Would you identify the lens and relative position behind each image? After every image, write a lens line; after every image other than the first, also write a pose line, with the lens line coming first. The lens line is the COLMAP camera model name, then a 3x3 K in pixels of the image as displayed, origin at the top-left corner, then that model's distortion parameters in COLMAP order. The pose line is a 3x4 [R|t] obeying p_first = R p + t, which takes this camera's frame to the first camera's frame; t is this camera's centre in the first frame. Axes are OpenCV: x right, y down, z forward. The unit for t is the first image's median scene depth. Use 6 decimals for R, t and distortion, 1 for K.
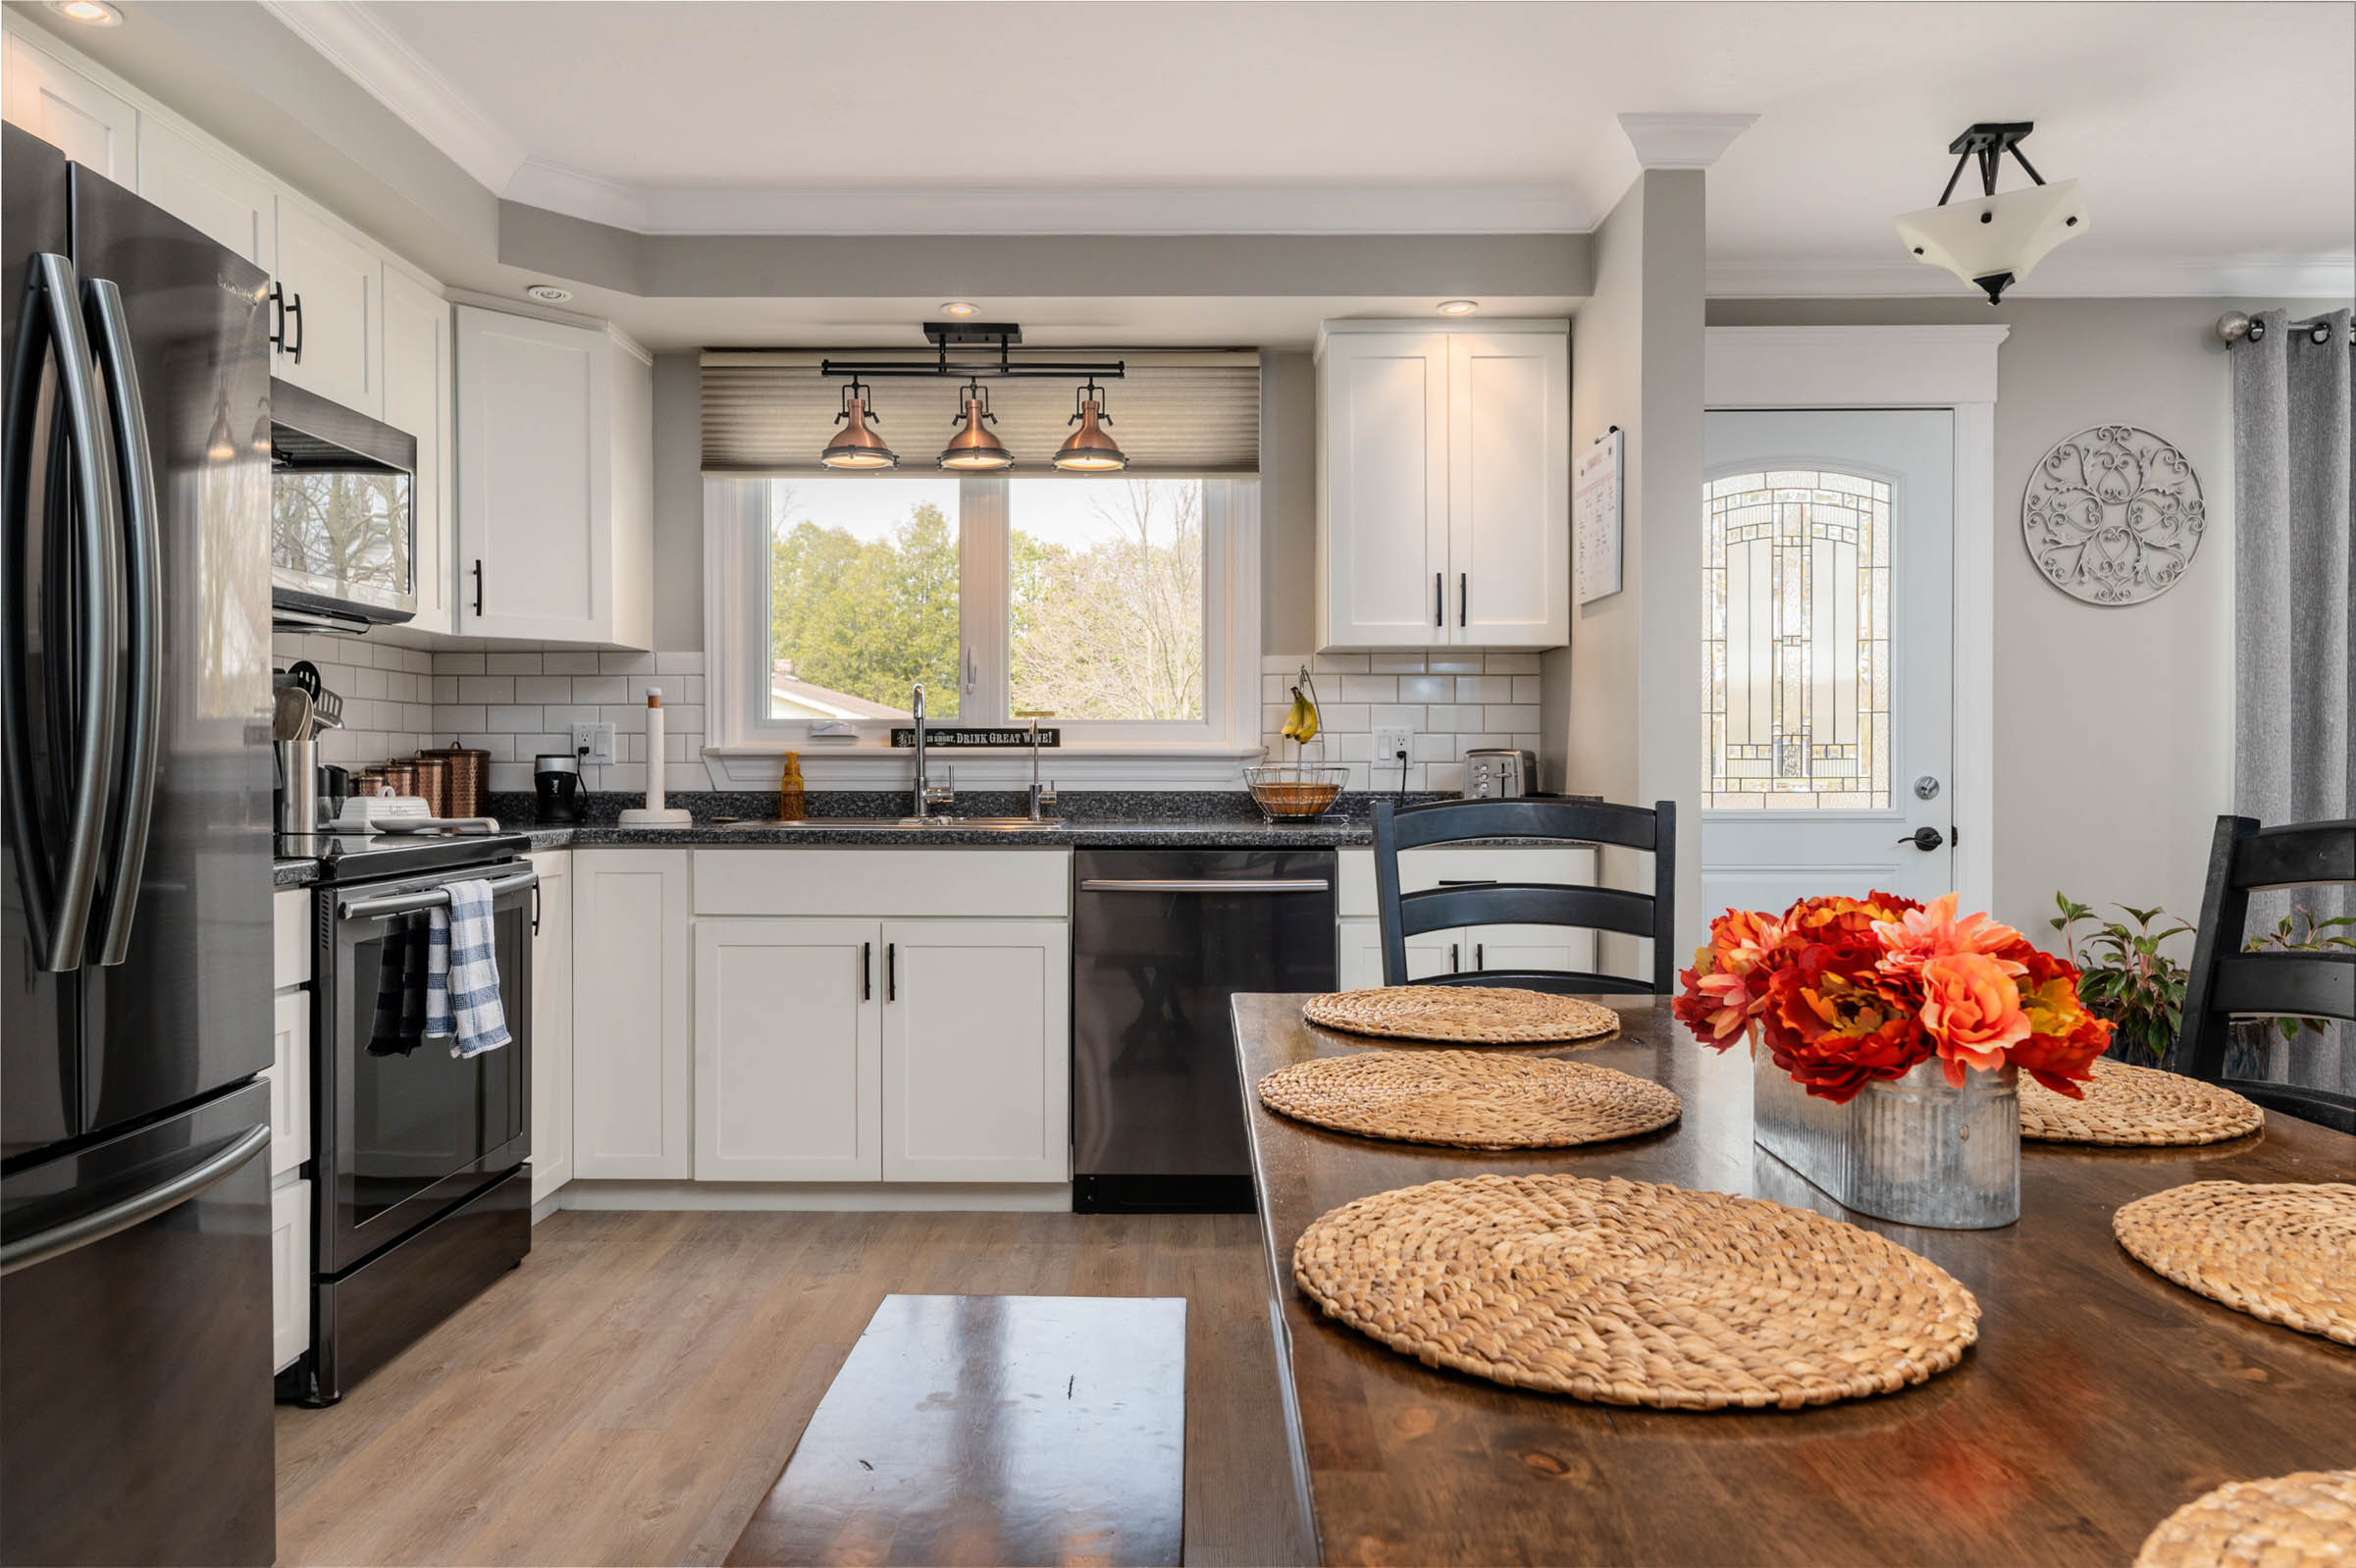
lens RADIAL K [[1536.4, 0, 1183.4], [0, 1536.4, 773.7], [0, 0, 1]] dist [-0.008813, 0.000528]
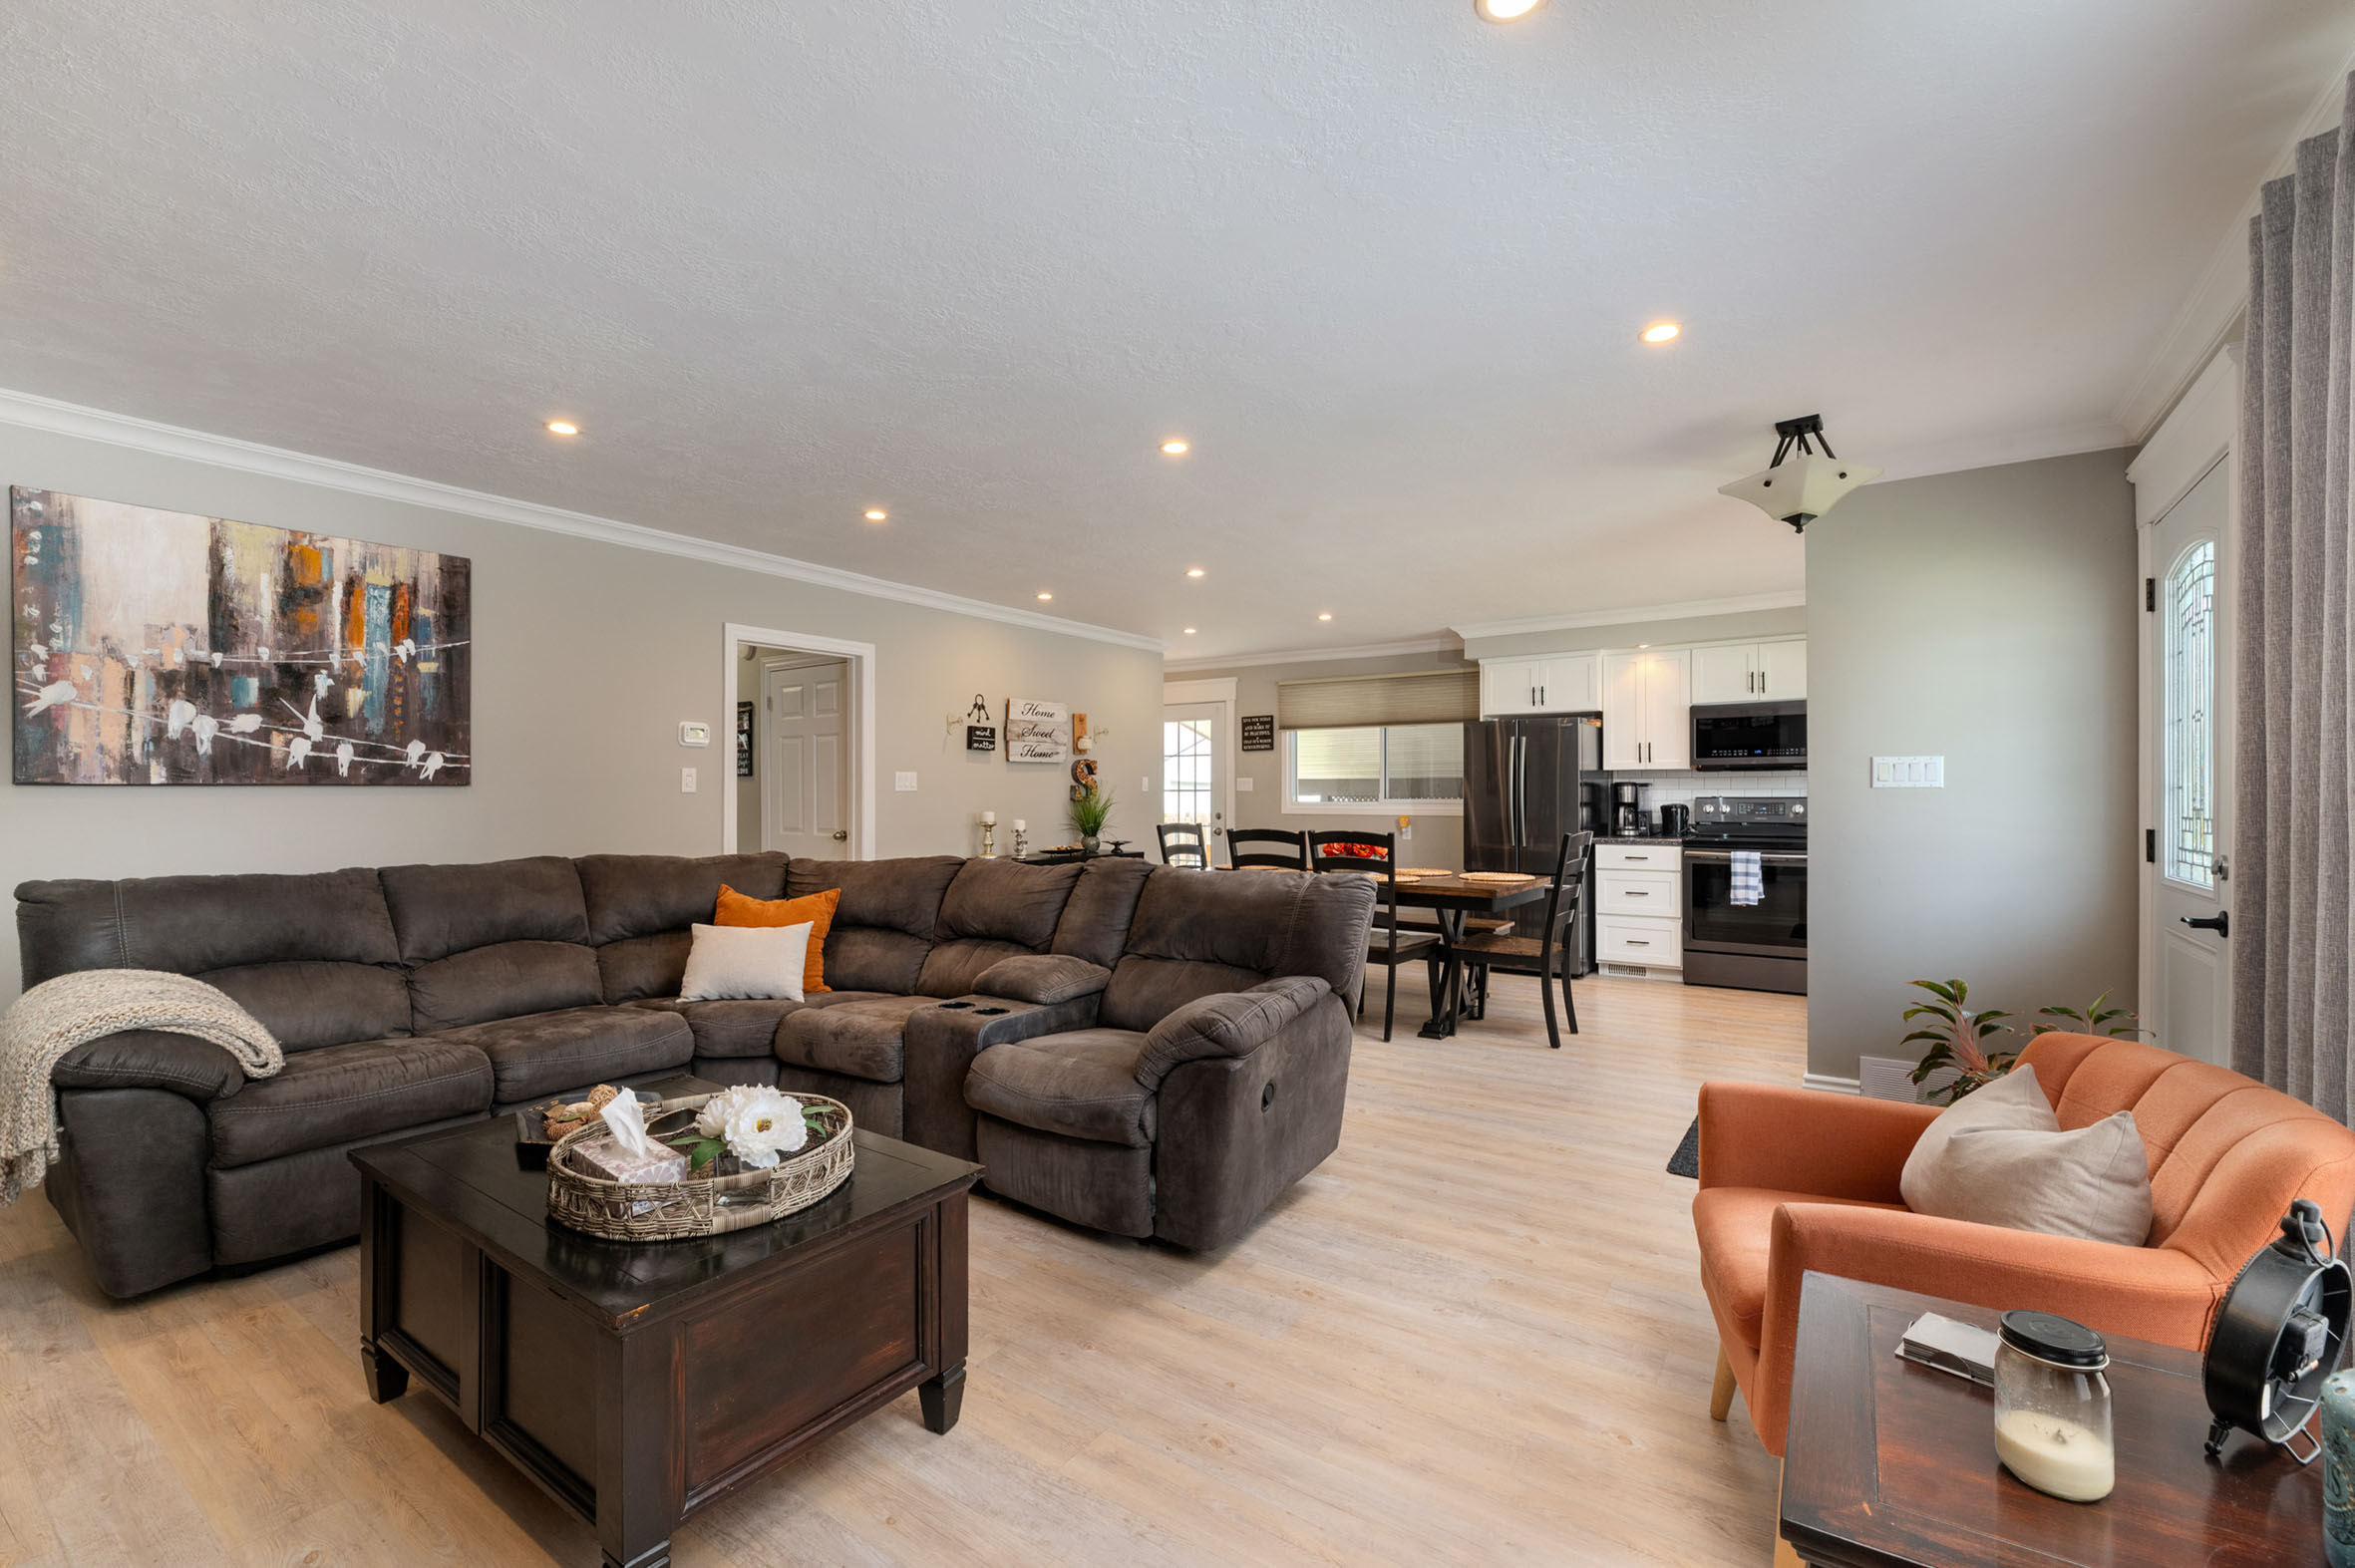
lens RADIAL K [[993.7, 0, 1161.3], [0, 993.7, 798.9], [0, 0, 1]] dist [0.000417, 0.000297]
pose [[-0.574215, 0.002232, -0.818702, 1.361638], [-0.005125, 0.999967, 0.006320, -0.033669], [0.818689, 0.007825, -0.574184, 0.833850]]
